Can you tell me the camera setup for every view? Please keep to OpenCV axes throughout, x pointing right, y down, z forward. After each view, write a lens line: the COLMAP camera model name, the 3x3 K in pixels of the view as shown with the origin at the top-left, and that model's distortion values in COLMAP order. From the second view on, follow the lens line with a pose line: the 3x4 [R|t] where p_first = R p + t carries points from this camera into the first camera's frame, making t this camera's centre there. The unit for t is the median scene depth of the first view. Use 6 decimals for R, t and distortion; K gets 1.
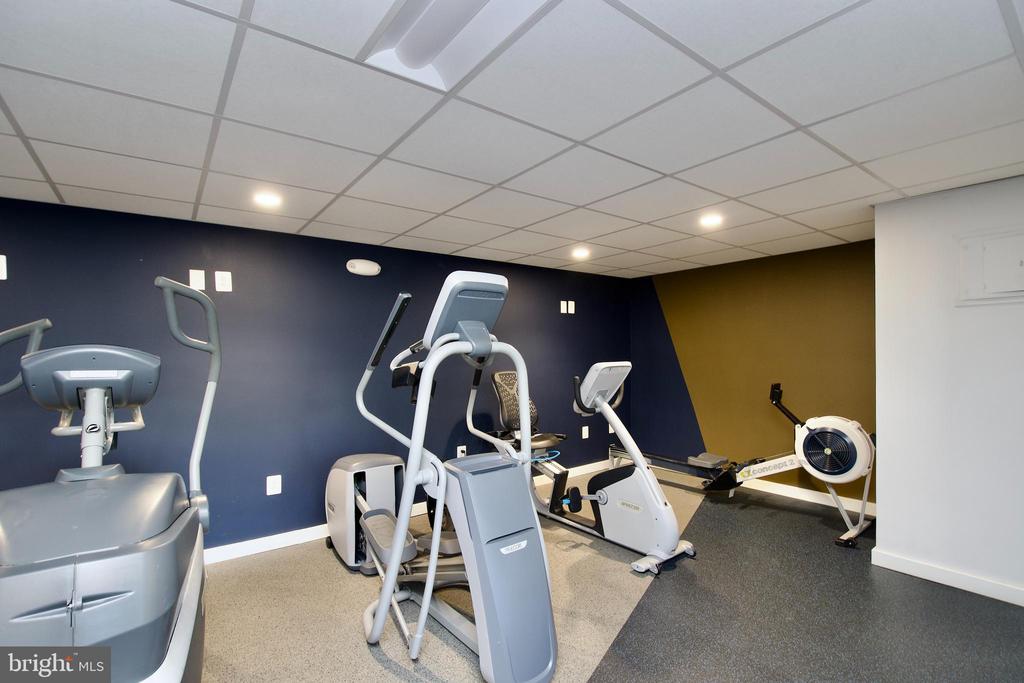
lens RADIAL K [[472.5, 0, 513.4], [0, 472.5, 356.1], [0, 0, 1]] dist [0.077990, 0.000071]
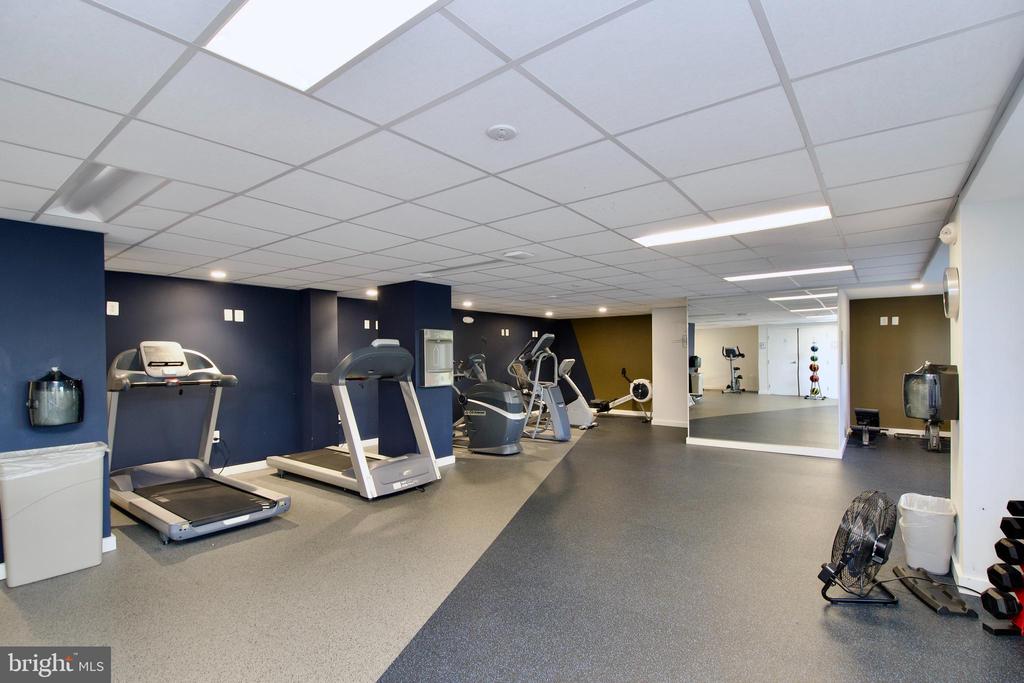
lens RADIAL K [[472.5, 0, 513.4], [0, 472.5, 356.1], [0, 0, 1]] dist [0.077990, 0.000071]
pose [[0.965640, -0.005199, 0.259832, -0.760345], [0.006320, 0.999974, -0.003482, 0.005281], [-0.259807, 0.005004, 0.965648, -1.442120]]
